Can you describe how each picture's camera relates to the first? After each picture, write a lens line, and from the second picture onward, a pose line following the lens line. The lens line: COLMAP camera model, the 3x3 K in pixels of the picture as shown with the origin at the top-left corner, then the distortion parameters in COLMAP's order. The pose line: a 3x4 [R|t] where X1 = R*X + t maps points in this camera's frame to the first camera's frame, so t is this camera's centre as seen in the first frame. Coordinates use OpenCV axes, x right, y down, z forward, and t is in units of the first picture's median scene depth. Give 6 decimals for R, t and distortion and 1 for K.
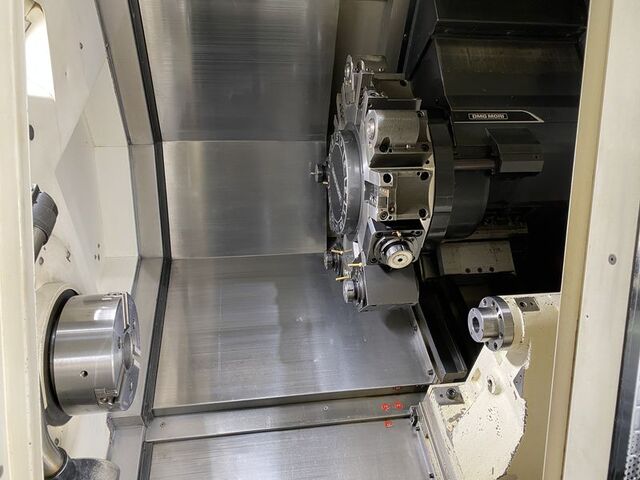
lens RADIAL K [[492.4, 0, 320.0], [0, 492.4, 240.0], [0, 0, 1]] dist [-0.001256, -0.012092]
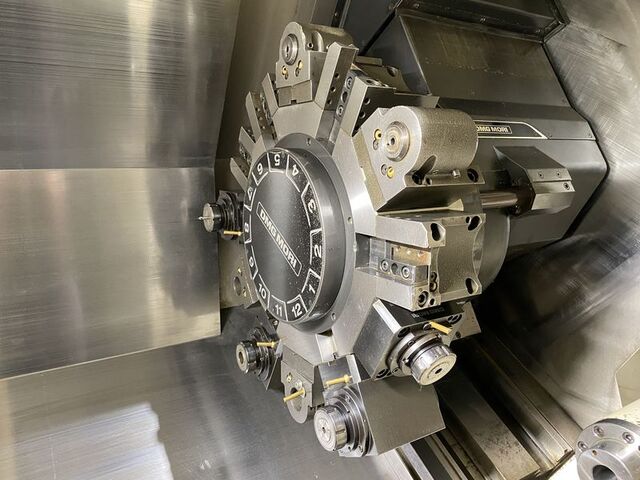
lens RADIAL K [[492.4, 0, 320.0], [0, 492.4, 240.0], [0, 0, 1]] dist [-0.001256, -0.012092]
pose [[0.918894, -0.062636, 0.389500, -0.161218], [0.084389, 0.995670, -0.038973, -0.090929], [-0.385372, 0.068682, 0.920202, 0.474939]]
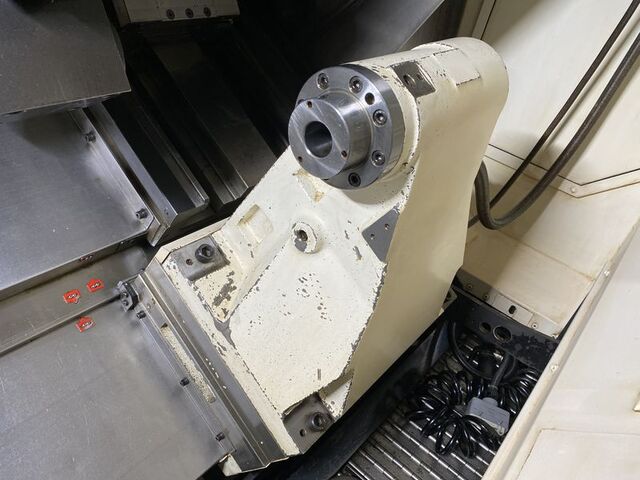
lens RADIAL K [[492.4, 0, 320.0], [0, 492.4, 240.0], [0, 0, 1]] dist [-0.001256, -0.012092]
pose [[0.732277, -0.281610, 0.620054, 0.022577], [-0.031369, 0.895581, 0.443792, 0.049405], [-0.680284, -0.344429, 0.646979, 0.567517]]
